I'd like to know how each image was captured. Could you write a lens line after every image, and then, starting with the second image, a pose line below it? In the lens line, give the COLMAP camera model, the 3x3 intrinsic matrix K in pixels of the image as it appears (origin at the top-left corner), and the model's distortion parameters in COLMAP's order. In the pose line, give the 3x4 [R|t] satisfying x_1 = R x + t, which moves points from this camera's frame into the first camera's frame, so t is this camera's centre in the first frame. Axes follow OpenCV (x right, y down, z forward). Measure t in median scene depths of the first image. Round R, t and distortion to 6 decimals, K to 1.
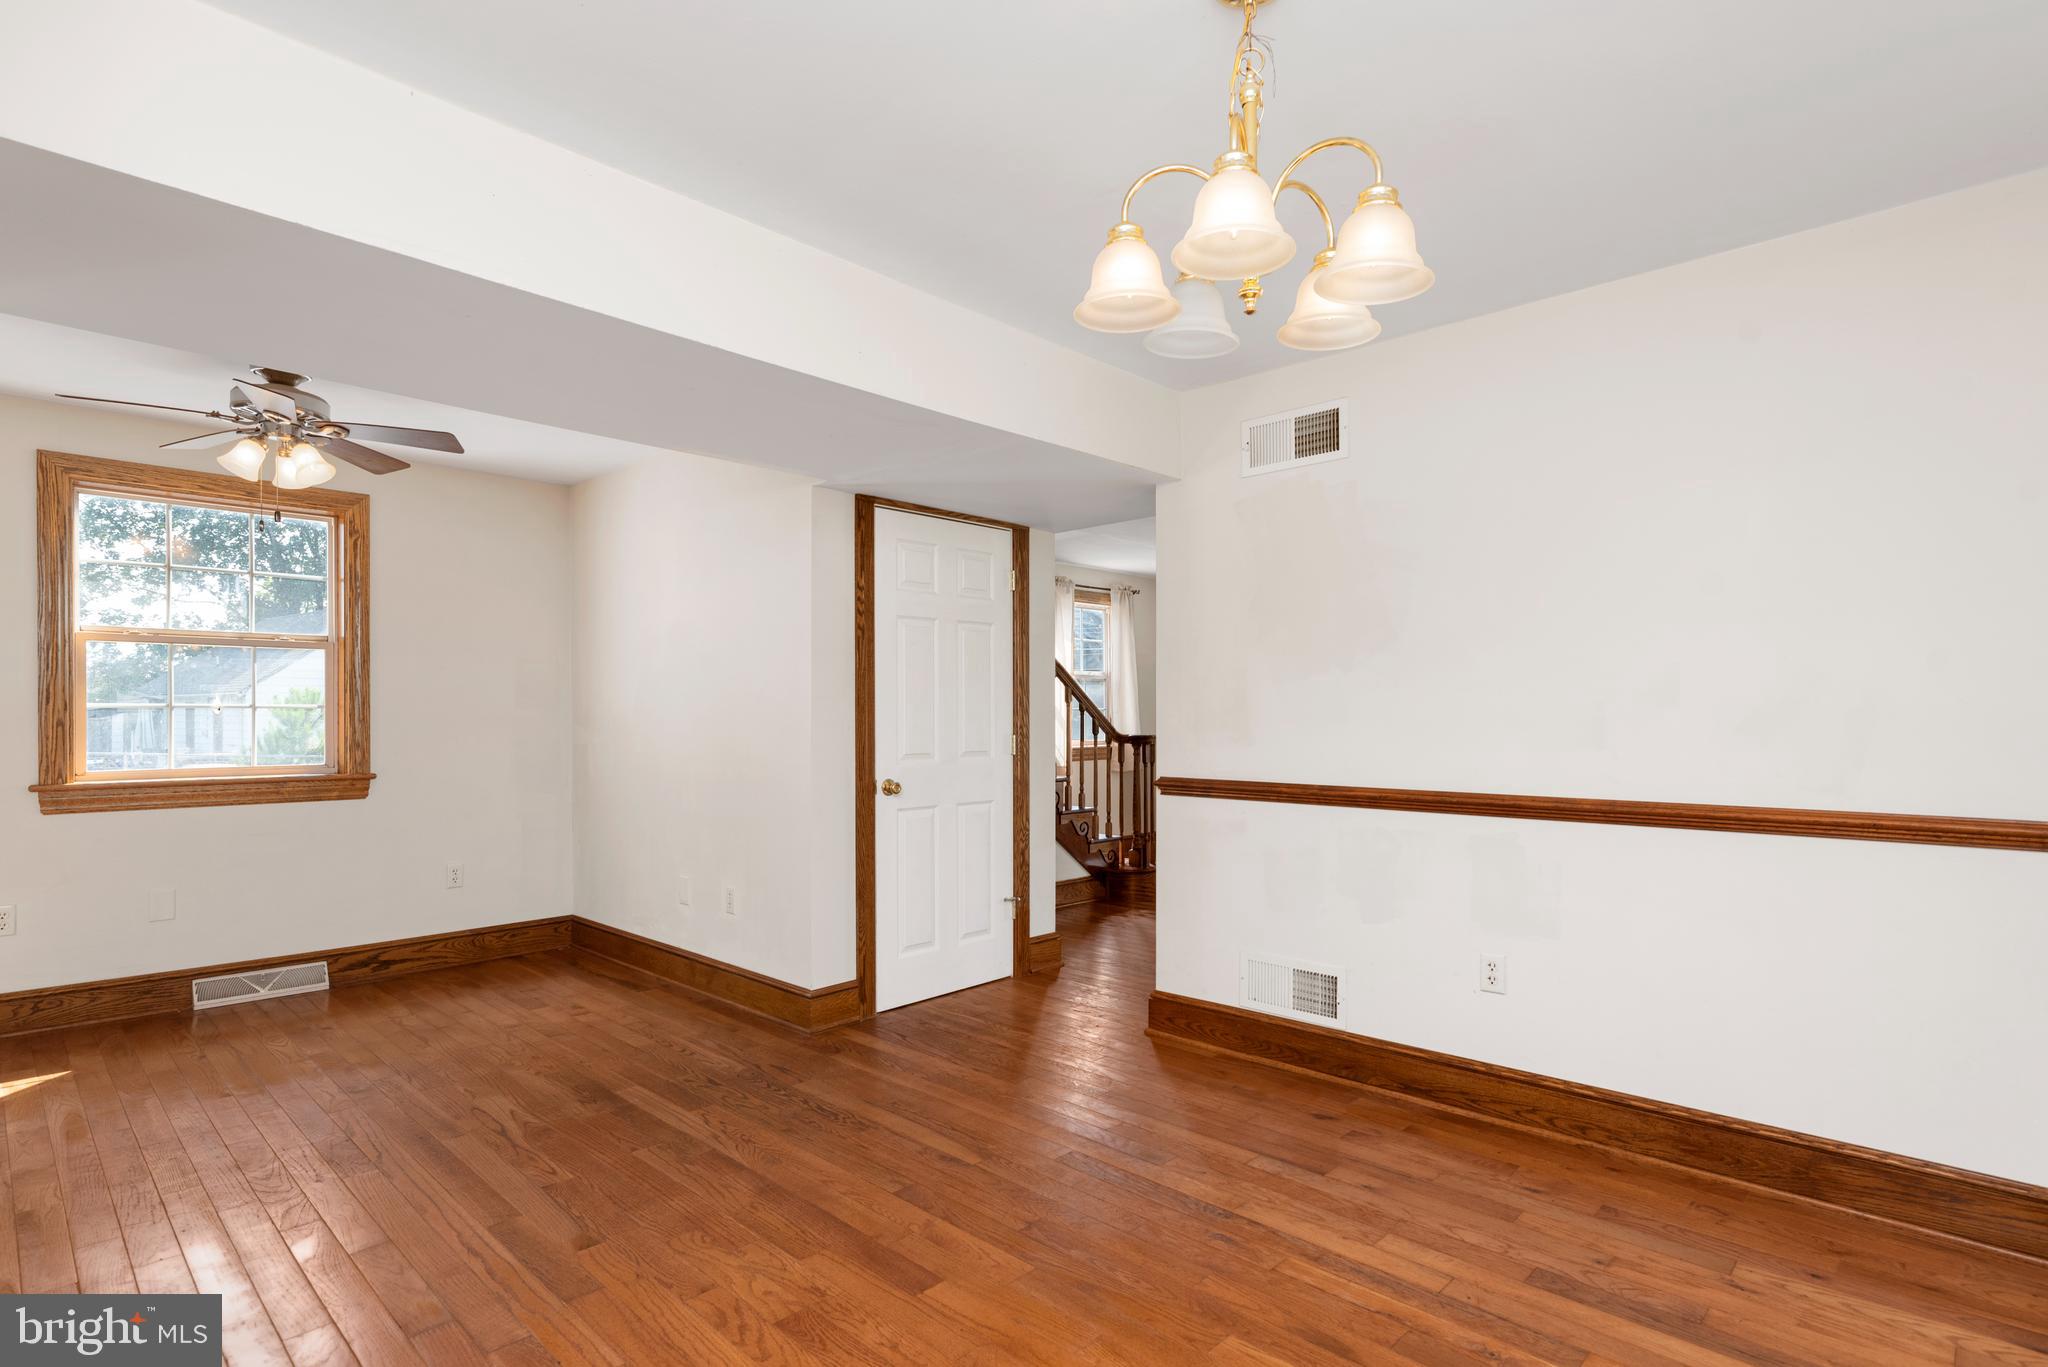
lens RADIAL K [[999.3, 0, 1017.8], [0, 999.3, 726.3], [0, 0, 1]] dist [0.000252, 0.000768]
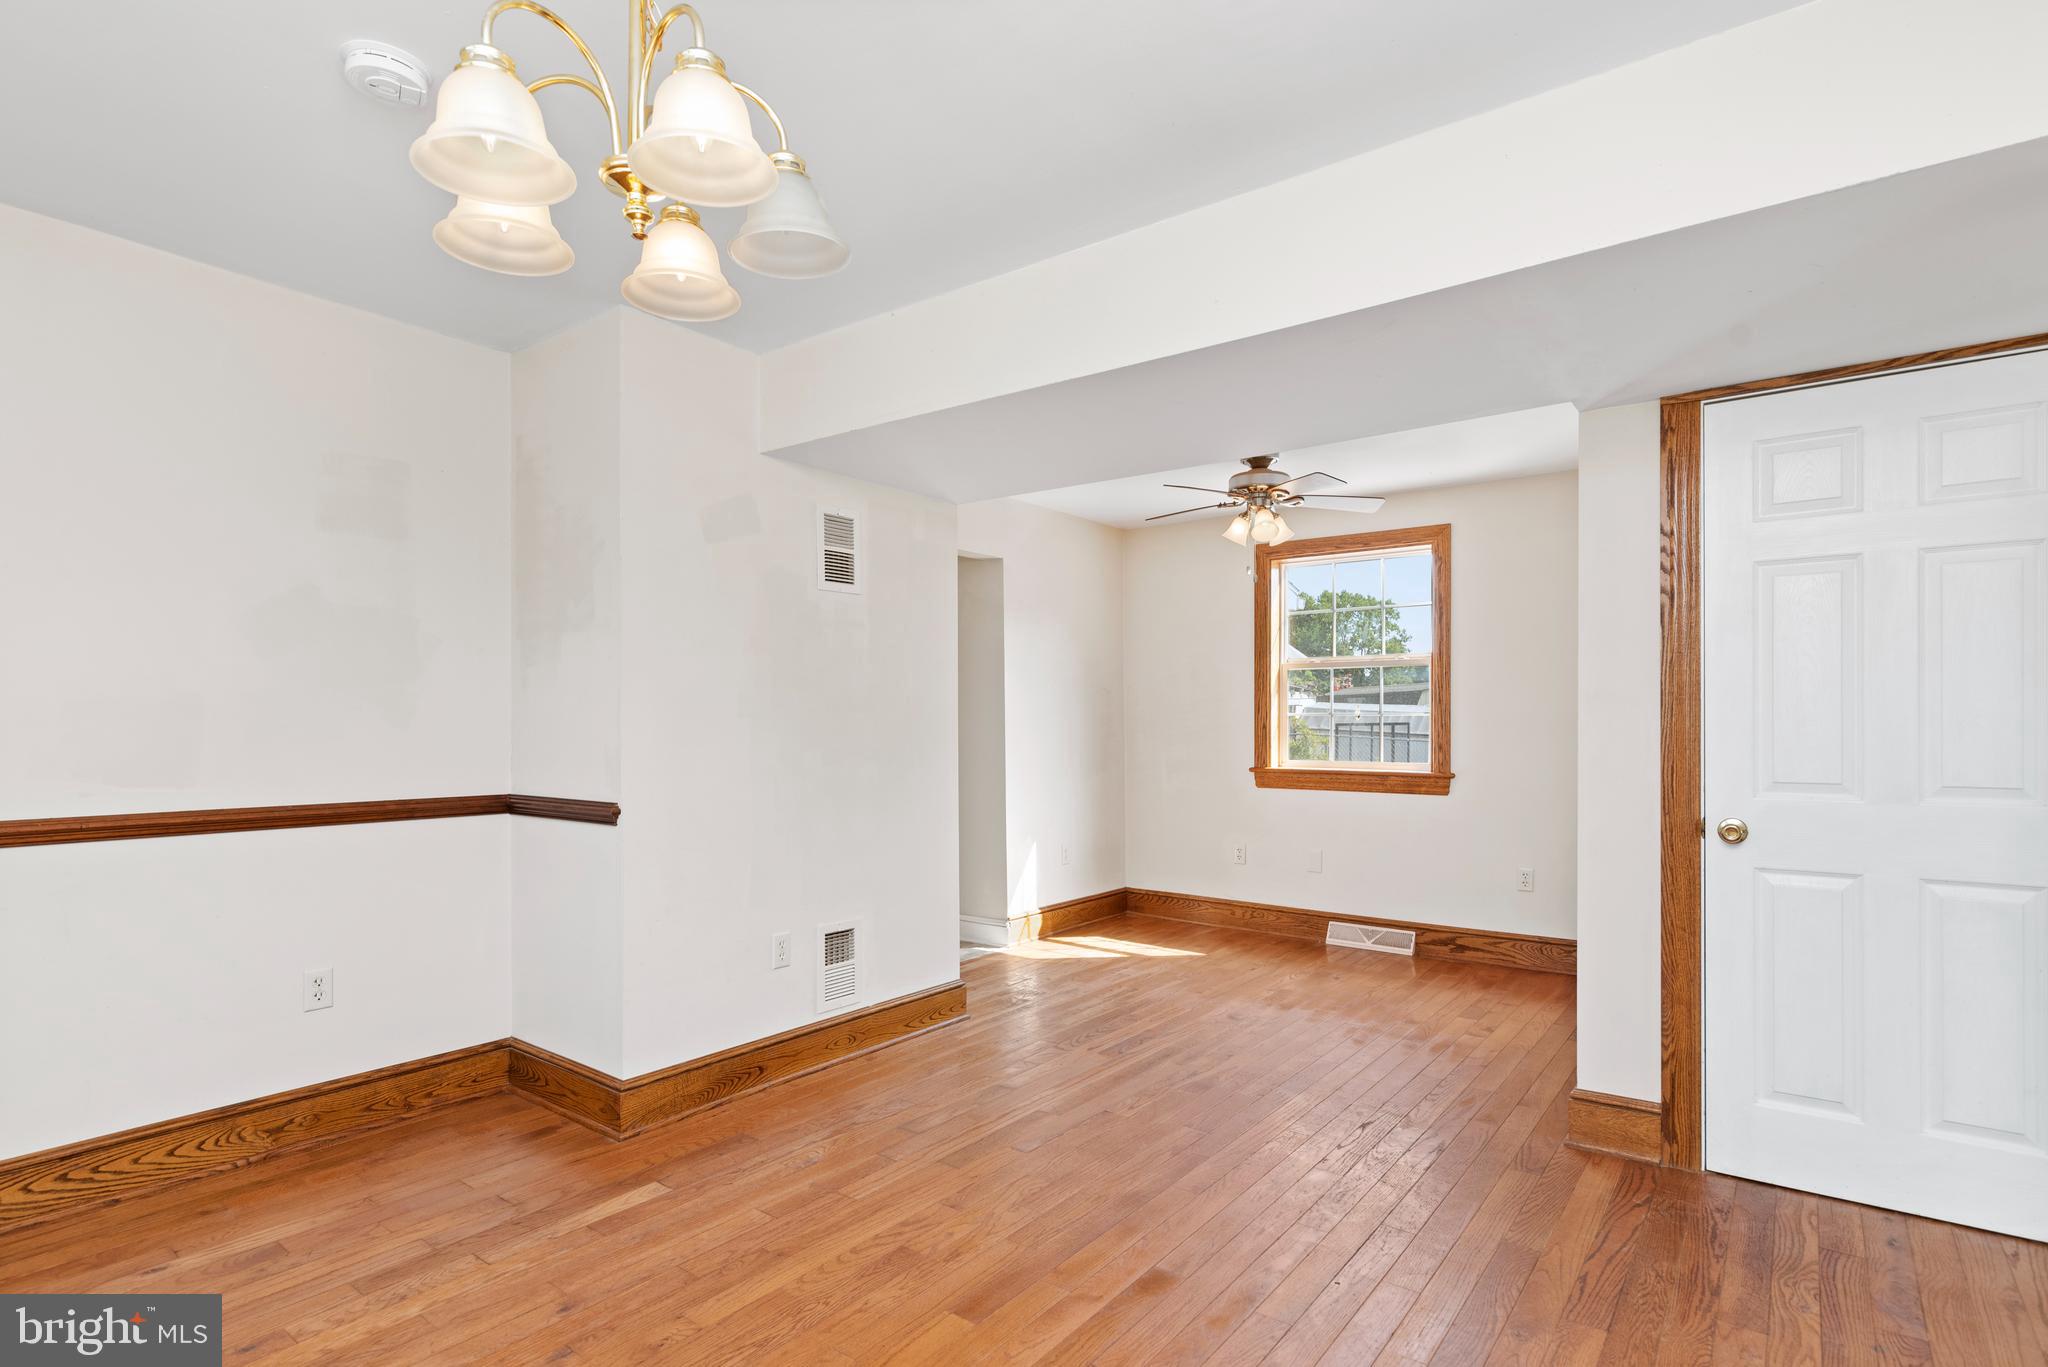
lens RADIAL K [[999.3, 0, 1095.2], [0, 999.3, 727.6], [0, 0, 1]] dist [0.000252, 0.000768]
pose [[0.157741, 0.005060, -0.987467, 0.474952], [-0.010142, 0.999942, 0.003504, -0.004599], [0.987428, 0.009462, 0.157784, 0.526625]]
